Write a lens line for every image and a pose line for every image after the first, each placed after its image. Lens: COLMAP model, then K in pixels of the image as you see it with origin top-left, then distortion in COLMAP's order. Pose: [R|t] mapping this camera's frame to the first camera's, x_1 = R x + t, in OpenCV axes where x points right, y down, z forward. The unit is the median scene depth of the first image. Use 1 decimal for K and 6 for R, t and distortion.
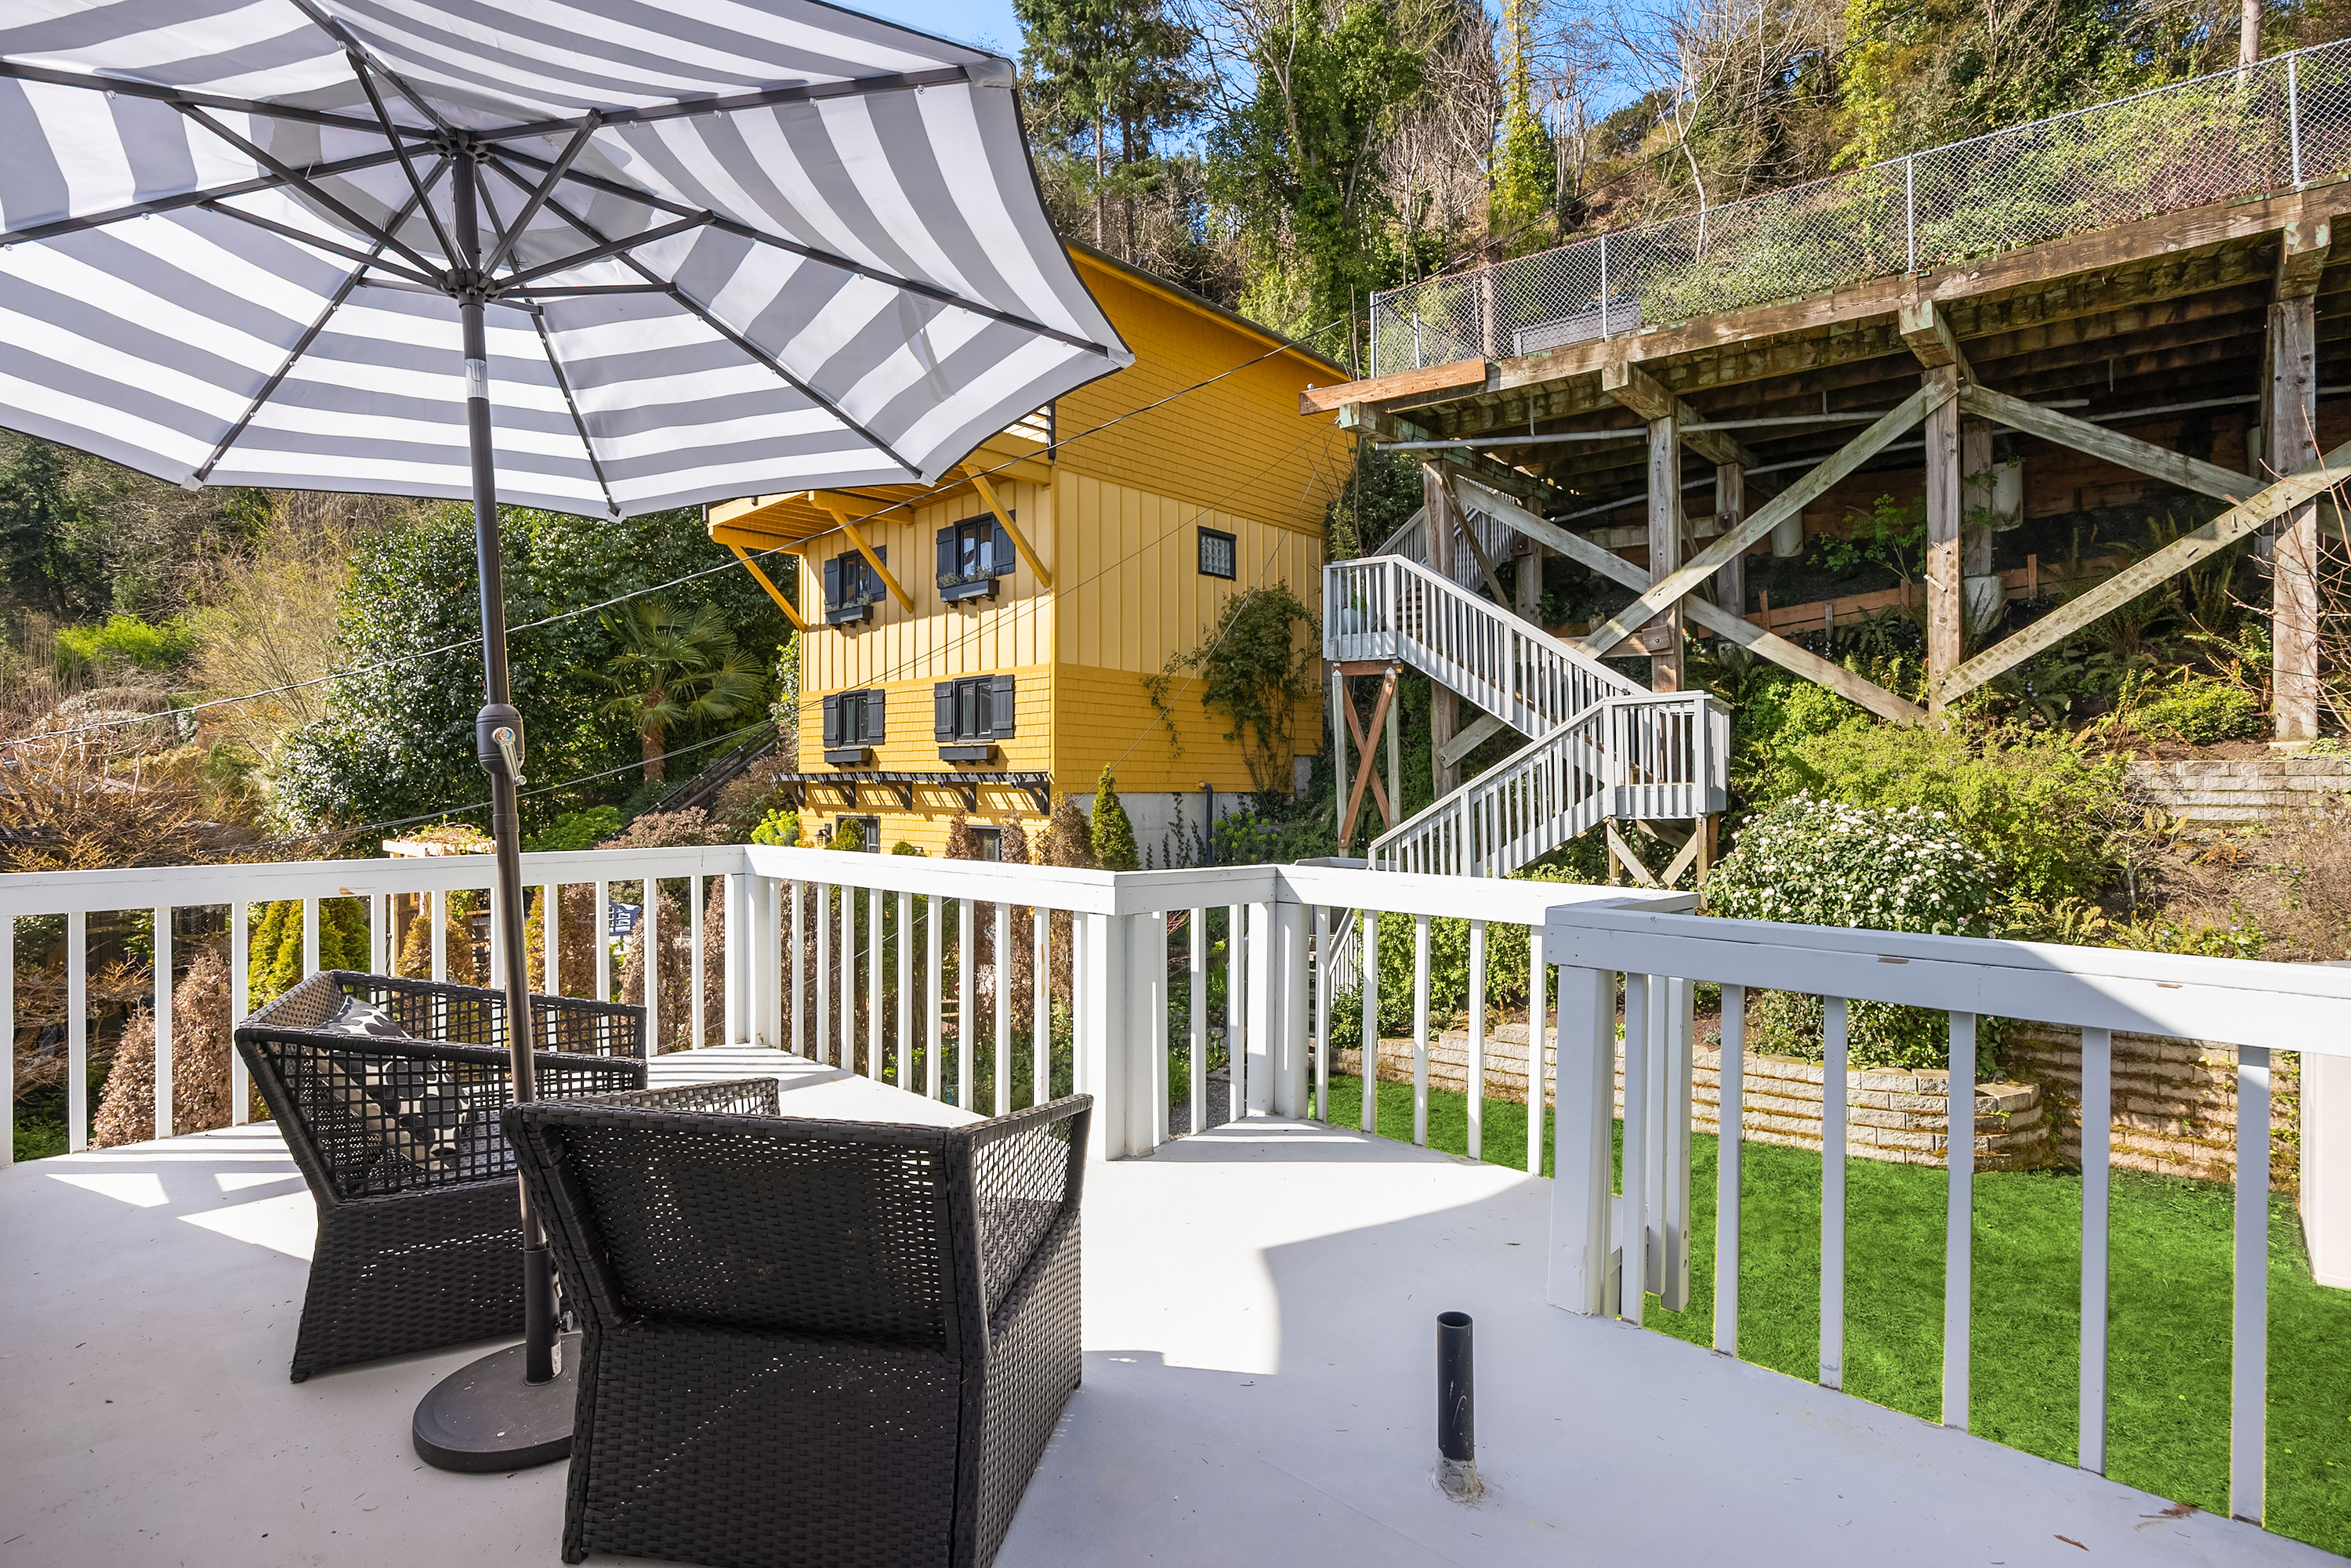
lens RADIAL K [[1130.7, 0, 1171.9], [0, 1130.7, 771.3], [0, 0, 1]] dist [-0.000820, -0.002767]
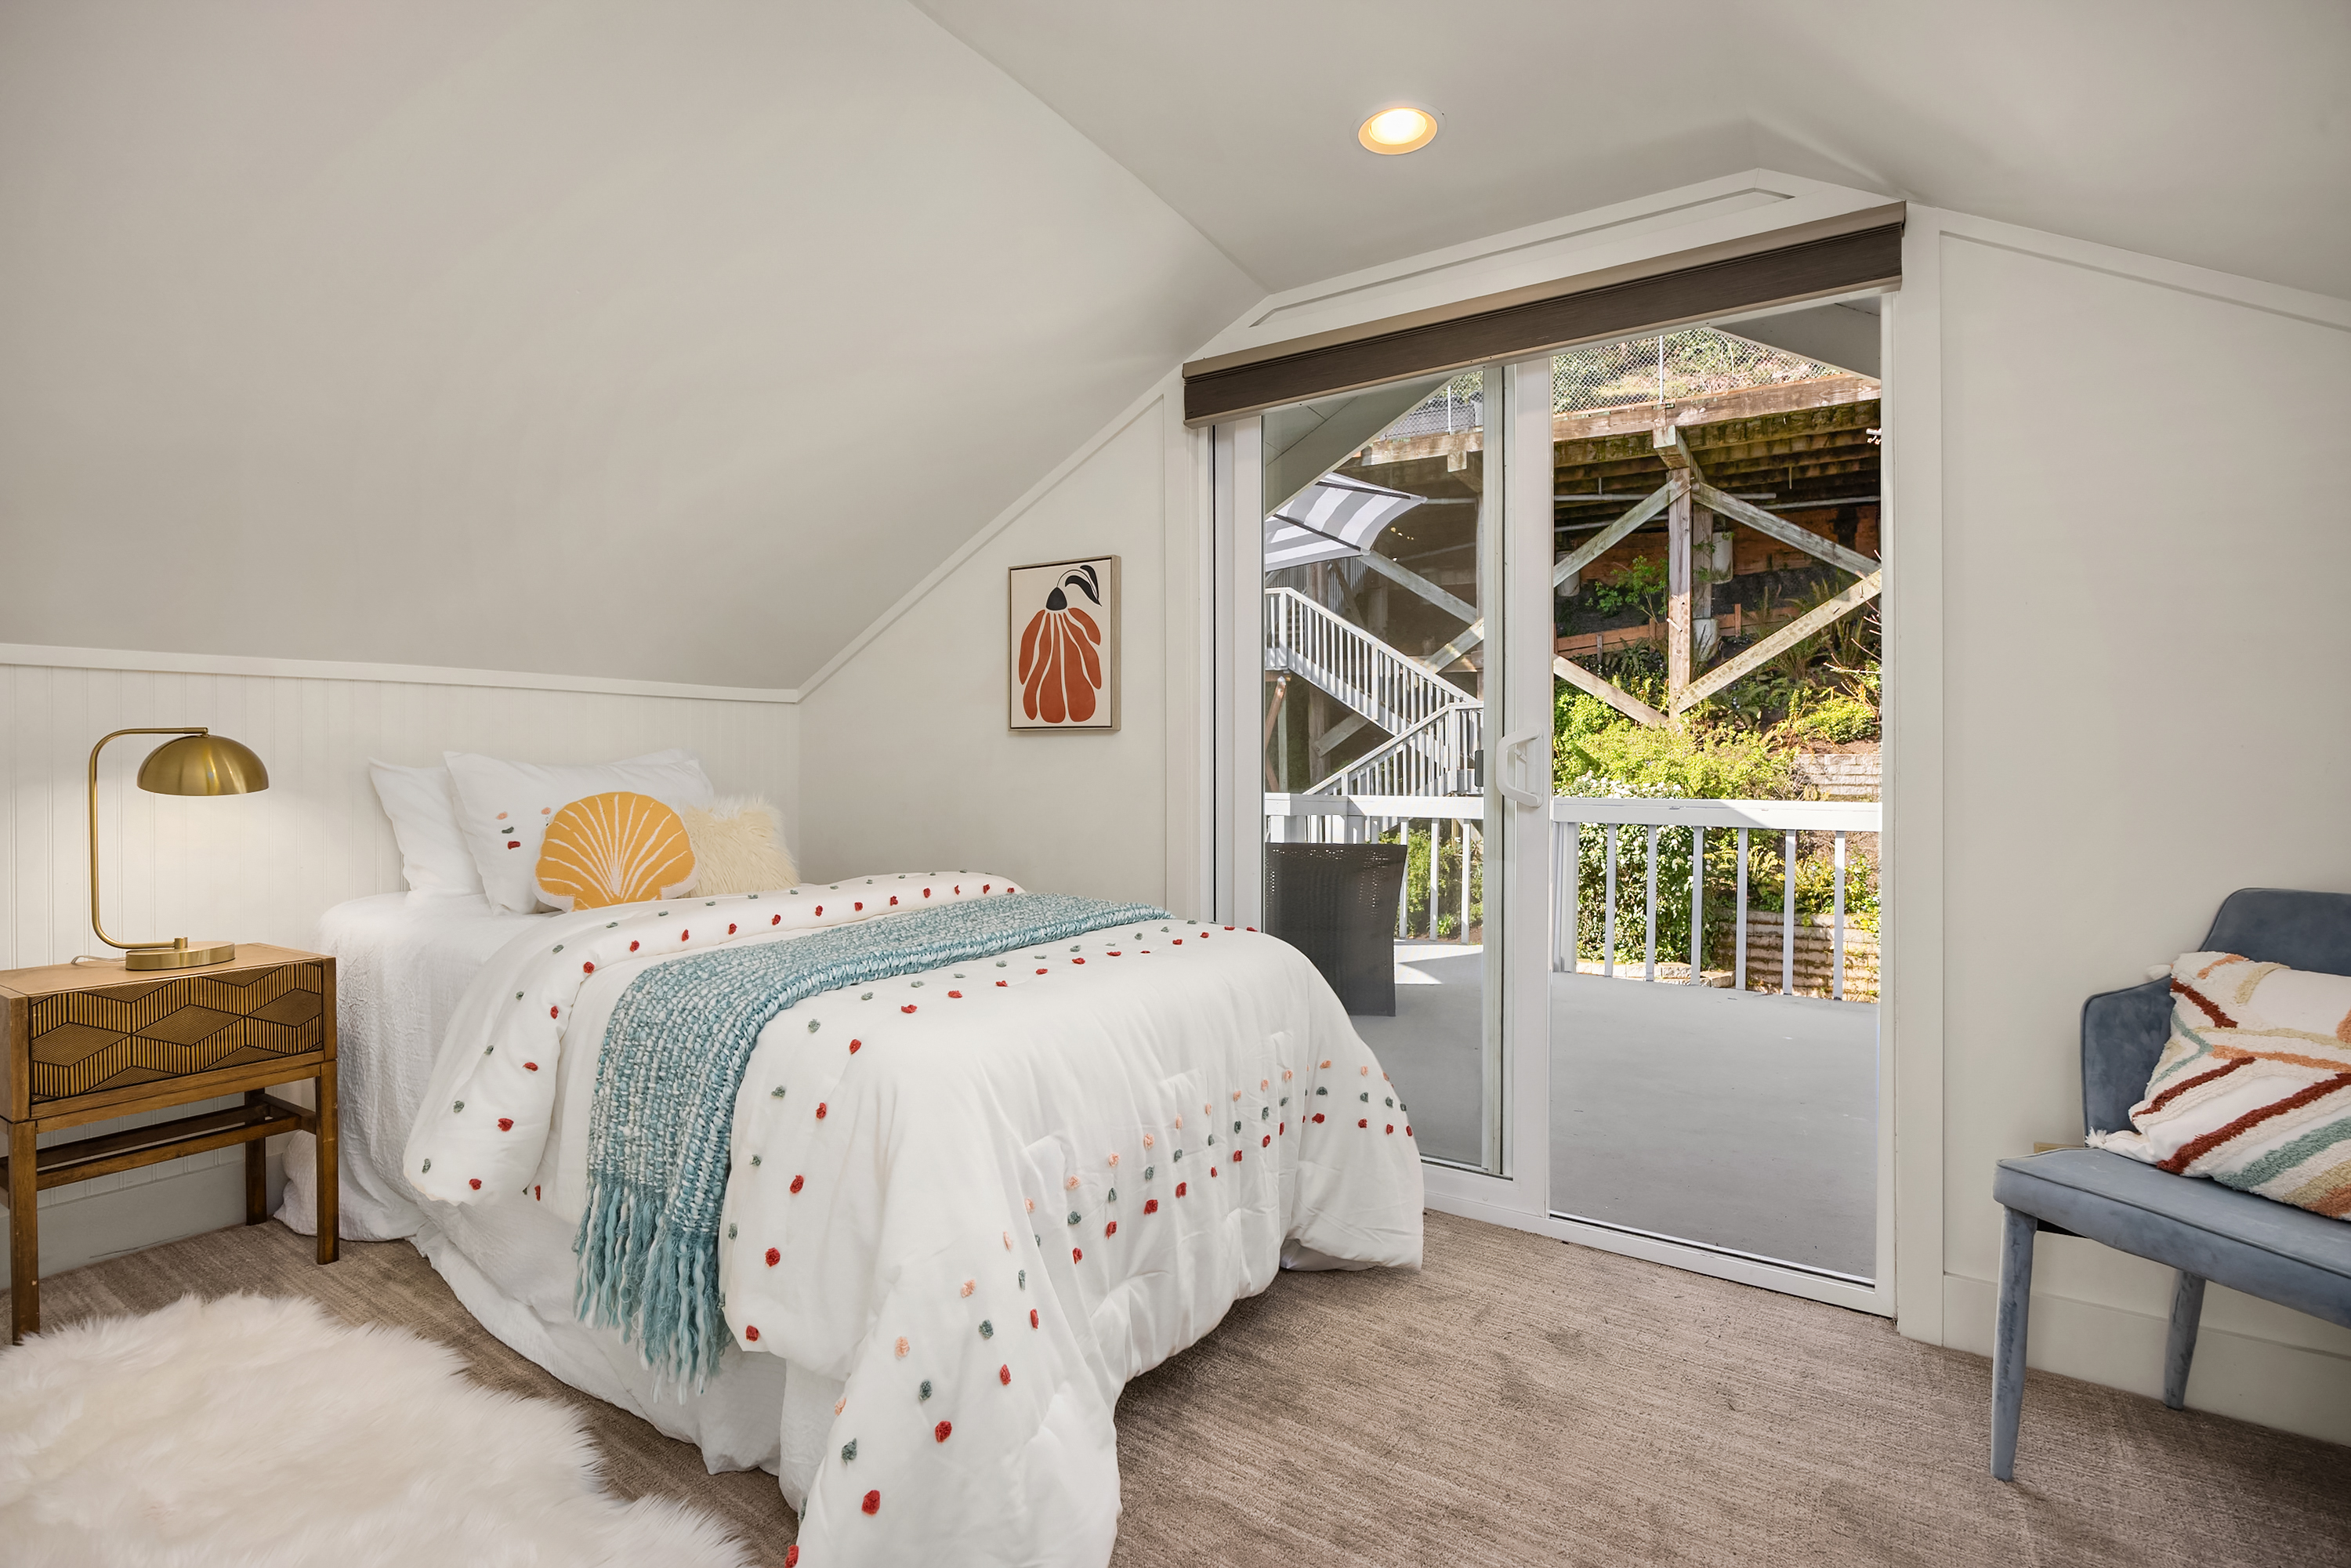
lens RADIAL K [[1130.7, 0, 1164.1], [0, 1130.7, 775.2], [0, 0, 1]] dist [-0.000820, -0.002767]
pose [[0.984183, 0.006611, 0.177031, -0.183598], [-0.007610, 0.999959, 0.004963, 0.015372], [-0.176991, -0.006232, 0.984193, -0.254287]]
